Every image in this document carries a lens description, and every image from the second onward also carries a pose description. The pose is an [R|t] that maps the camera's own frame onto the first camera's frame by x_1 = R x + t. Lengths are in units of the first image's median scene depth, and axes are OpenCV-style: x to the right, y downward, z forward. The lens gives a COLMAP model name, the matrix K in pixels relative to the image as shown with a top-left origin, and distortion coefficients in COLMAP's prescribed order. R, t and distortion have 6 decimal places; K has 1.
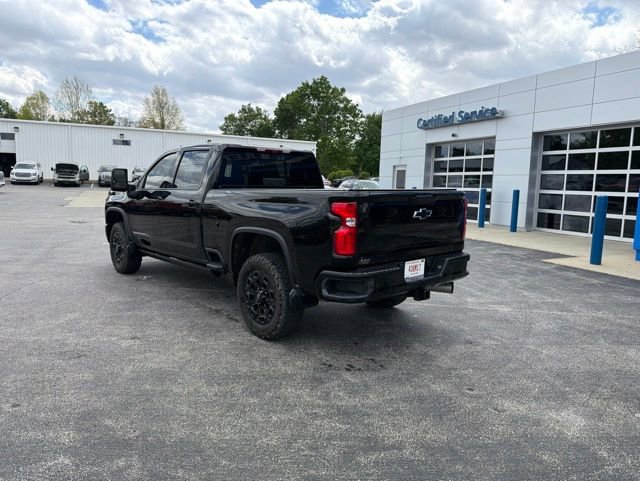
lens RADIAL K [[448.9, 0, 317.0], [0, 448.9, 239.2], [0, 0, 1]] dist [0.039857, -0.052540]
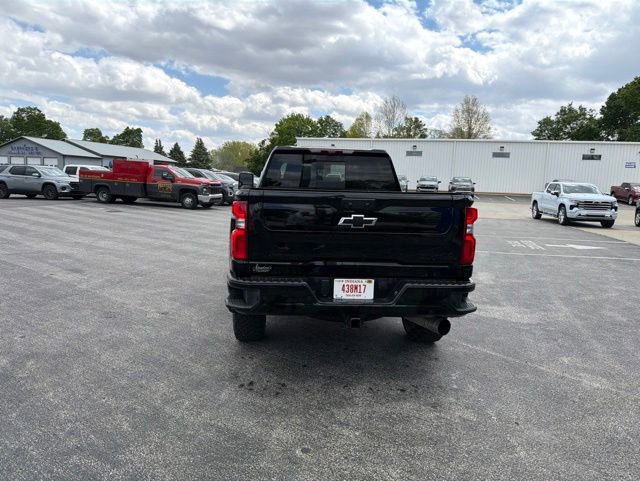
lens RADIAL K [[448.9, 0, 315.5], [0, 448.9, 238.4], [0, 0, 1]] dist [0.039857, -0.052540]
pose [[0.784093, 0.081123, -0.615319, 0.176611], [-0.094983, 0.995427, 0.010202, -0.007266], [0.613332, 0.050445, 0.788212, 0.087512]]
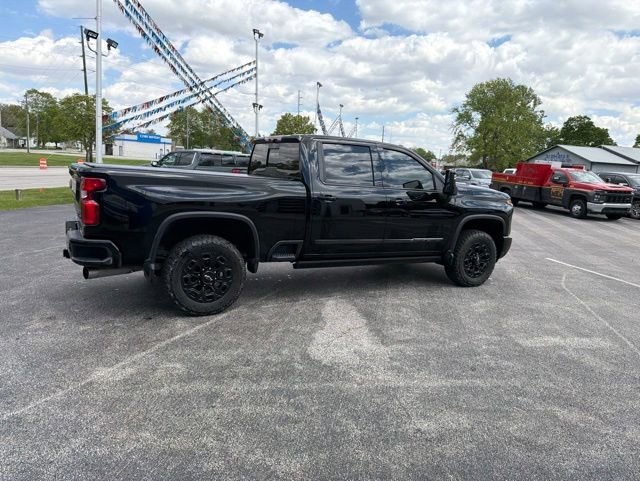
lens RADIAL K [[448.9, 0, 315.5], [0, 448.9, 239.3], [0, 0, 1]] dist [0.039857, -0.052540]
pose [[-0.210030, 0.125717, -0.969579, 0.333484], [-0.185373, 0.968589, 0.165745, -0.060788], [0.959961, 0.214545, -0.180128, 0.490128]]
